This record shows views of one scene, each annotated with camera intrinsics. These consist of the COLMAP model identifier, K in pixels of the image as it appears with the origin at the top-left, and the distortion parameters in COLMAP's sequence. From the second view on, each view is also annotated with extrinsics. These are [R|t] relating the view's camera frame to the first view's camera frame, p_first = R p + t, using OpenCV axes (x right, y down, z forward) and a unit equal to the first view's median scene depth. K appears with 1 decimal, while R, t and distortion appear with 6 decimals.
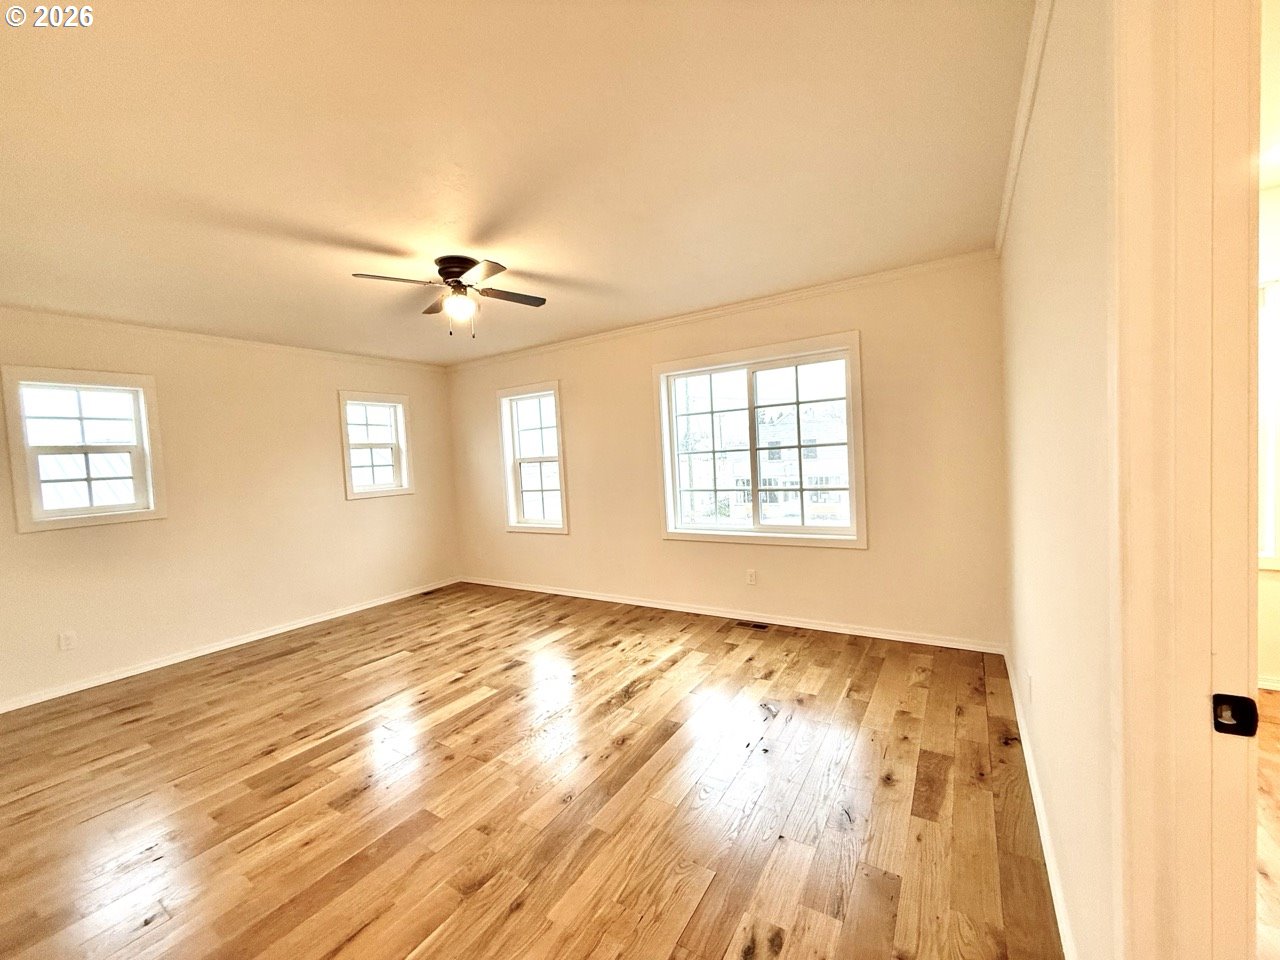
lens RADIAL K [[449.8, 0, 637.4], [0, 449.8, 474.3], [0, 0, 1]] dist [-0.000474, 0.000016]
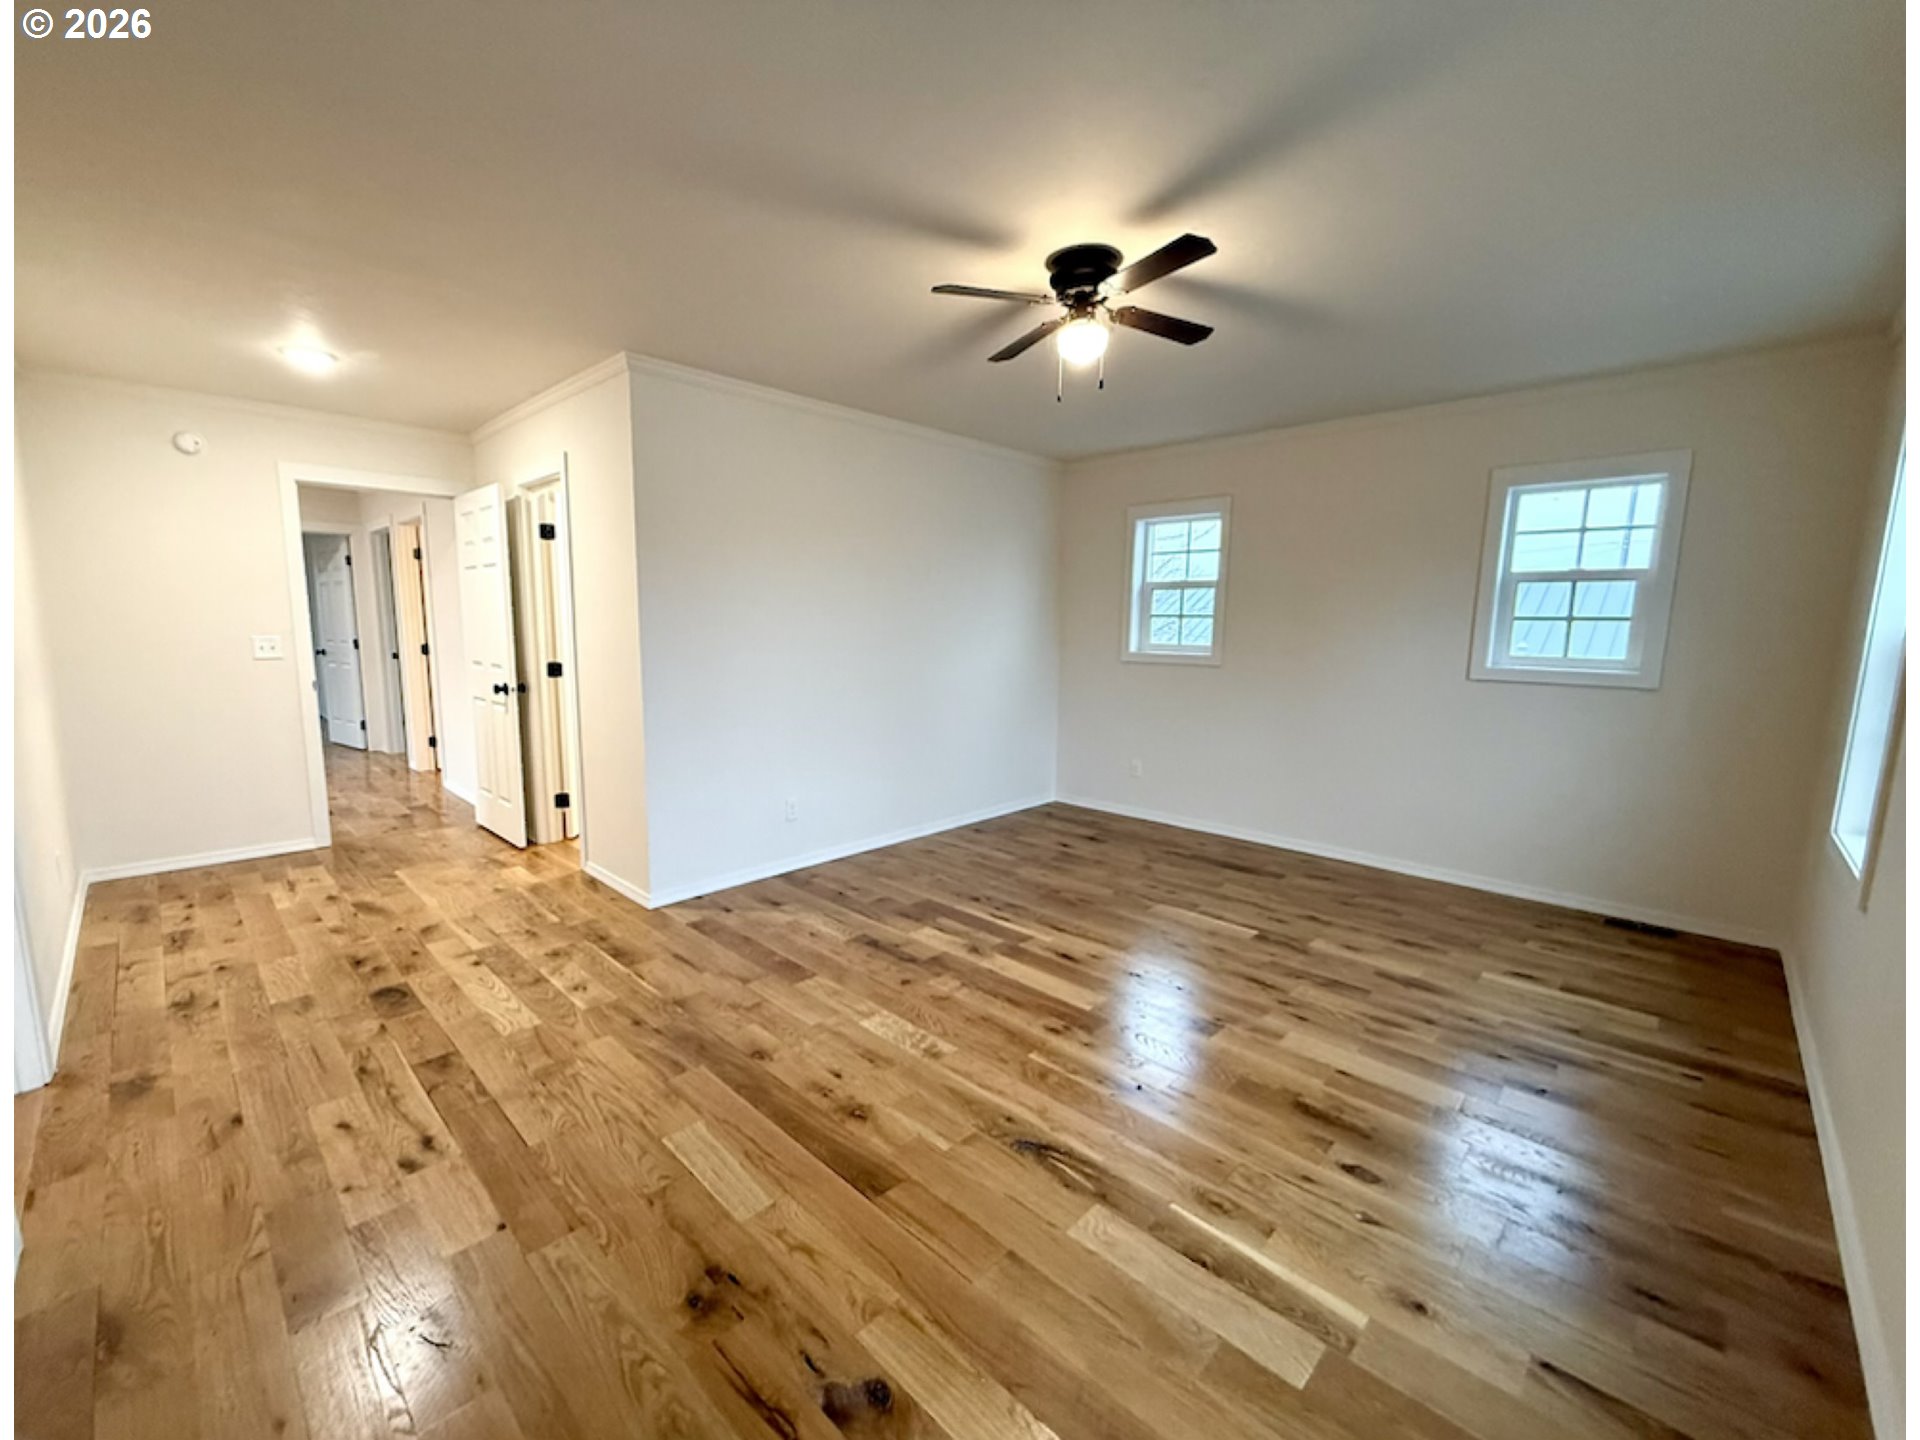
lens RADIAL K [[765.9, 0, 945.7], [0, 765.9, 720.6], [0, 0, 1]] dist [0.002292, -0.000572]
pose [[-0.142114, 0.180039, -0.973339, 0.470508], [-0.045370, 0.981101, 0.188099, -0.052026], [0.988810, 0.070892, -0.131260, 0.695822]]
